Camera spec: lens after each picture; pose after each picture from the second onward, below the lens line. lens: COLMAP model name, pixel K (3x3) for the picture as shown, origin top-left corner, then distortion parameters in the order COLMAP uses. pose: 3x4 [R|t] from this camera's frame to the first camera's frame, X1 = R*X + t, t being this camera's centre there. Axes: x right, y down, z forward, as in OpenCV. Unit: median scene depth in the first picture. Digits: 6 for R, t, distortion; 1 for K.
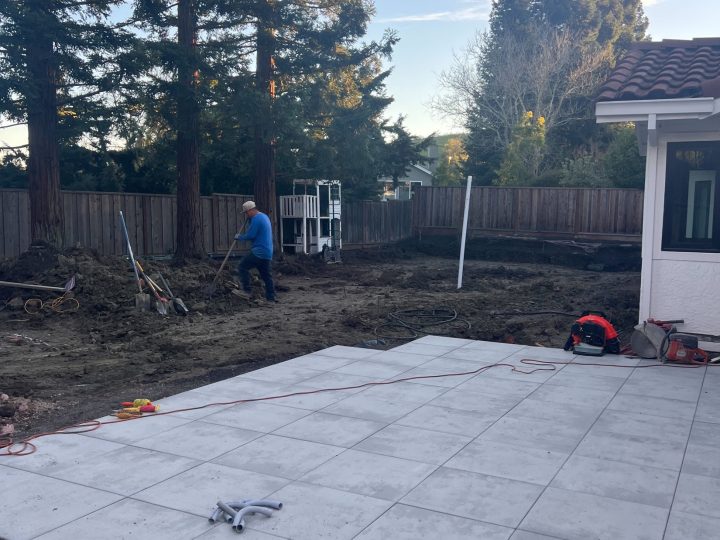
lens RADIAL K [[710.6, 0, 360.0], [0, 710.6, 270.0], [0, 0, 1]] dist [0.083968, -0.018505]
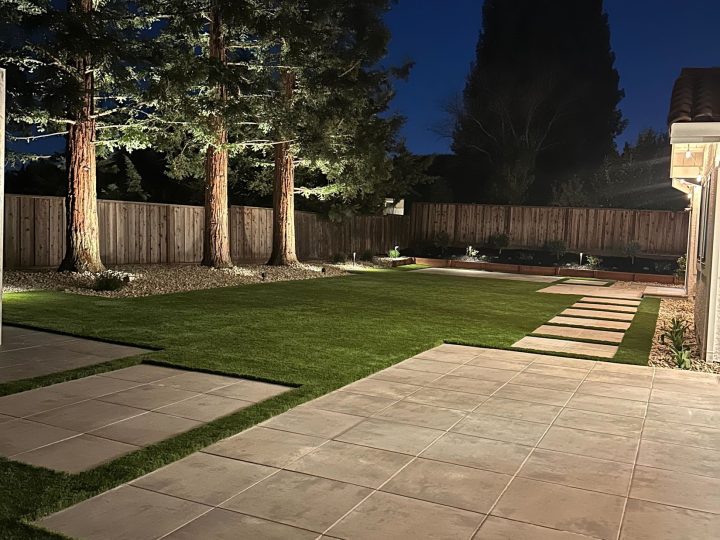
lens RADIAL K [[659.0, 0, 360.0], [0, 659.0, 270.0], [0, 0, 1]] dist [0.108200, 0.003155]
pose [[0.999095, 0.016667, 0.039145, -0.048969], [-0.016051, 0.999743, -0.015990, -0.000540], [-0.039402, 0.015347, 0.999106, 0.024402]]
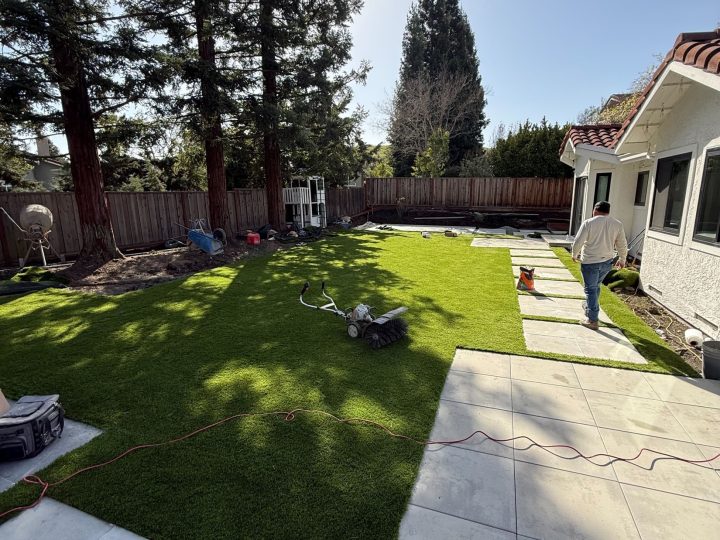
lens RADIAL K [[377.0, 0, 360.0], [0, 377.0, 270.0], [0, 0, 1]] dist [-0.001041, 0.000604]
pose [[0.991573, -0.052909, 0.118251, -0.056254], [0.037677, 0.991120, 0.127522, -0.032851], [-0.123948, -0.121992, 0.984761, 0.217549]]
